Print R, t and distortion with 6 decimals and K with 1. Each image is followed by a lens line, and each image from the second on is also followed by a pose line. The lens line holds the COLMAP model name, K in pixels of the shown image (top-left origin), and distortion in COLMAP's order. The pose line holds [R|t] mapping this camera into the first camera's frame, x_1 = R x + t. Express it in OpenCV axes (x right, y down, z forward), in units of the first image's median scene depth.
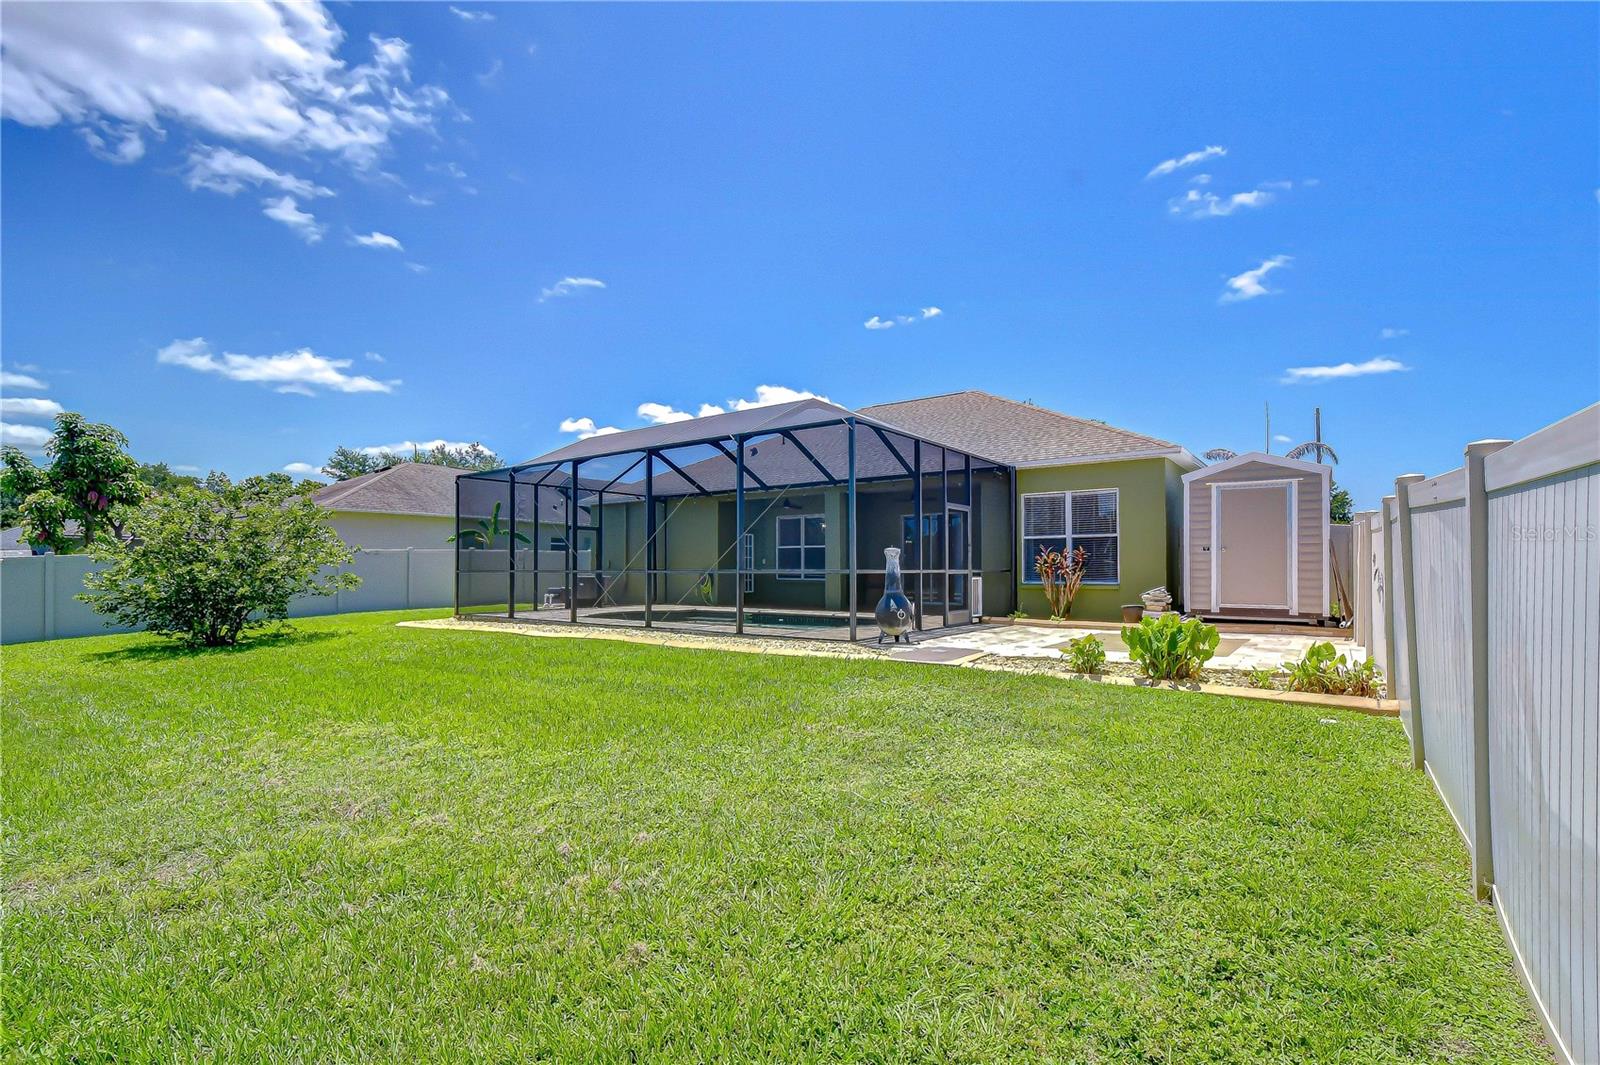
lens RADIAL K [[738.9, 0, 794.0], [0, 738.9, 549.3], [0, 0, 1]] dist [0.008862, -0.000328]
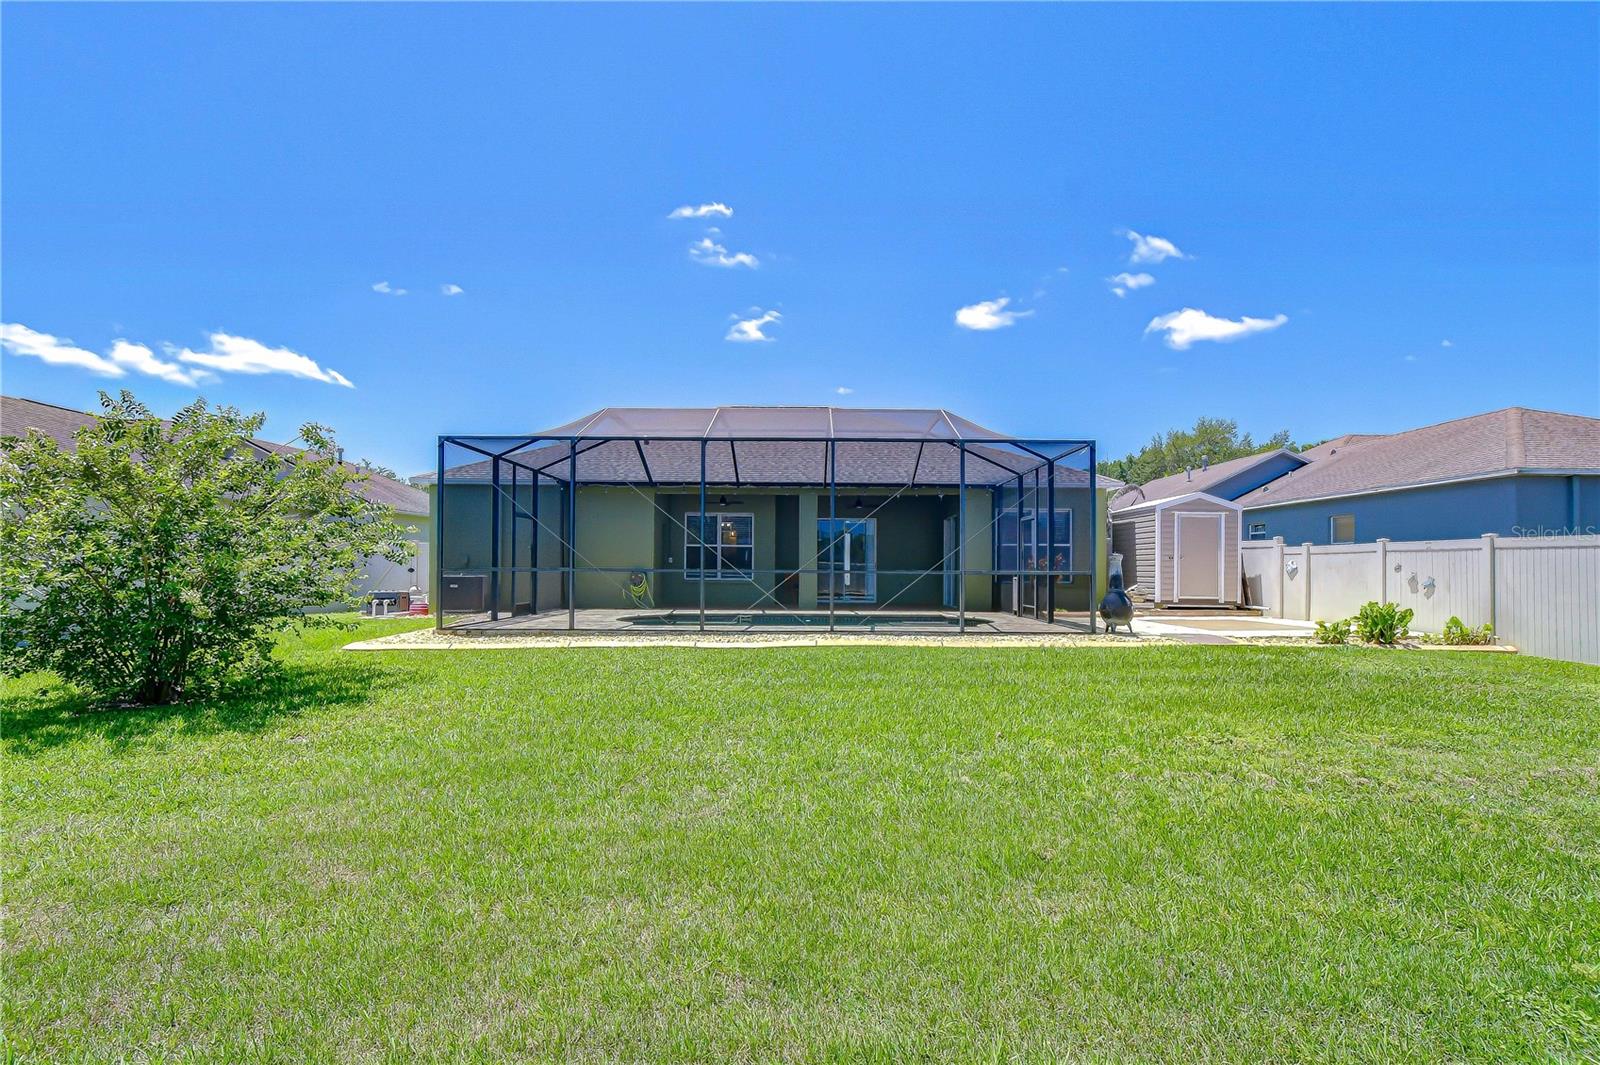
lens RADIAL K [[738.9, 0, 794.0], [0, 738.9, 549.3], [0, 0, 1]] dist [0.008862, -0.000328]
pose [[0.802918, 0.023549, 0.595625, -0.573210], [-0.024030, 0.999686, -0.007131, 0.007044], [-0.595605, -0.008588, 0.803231, 0.193796]]
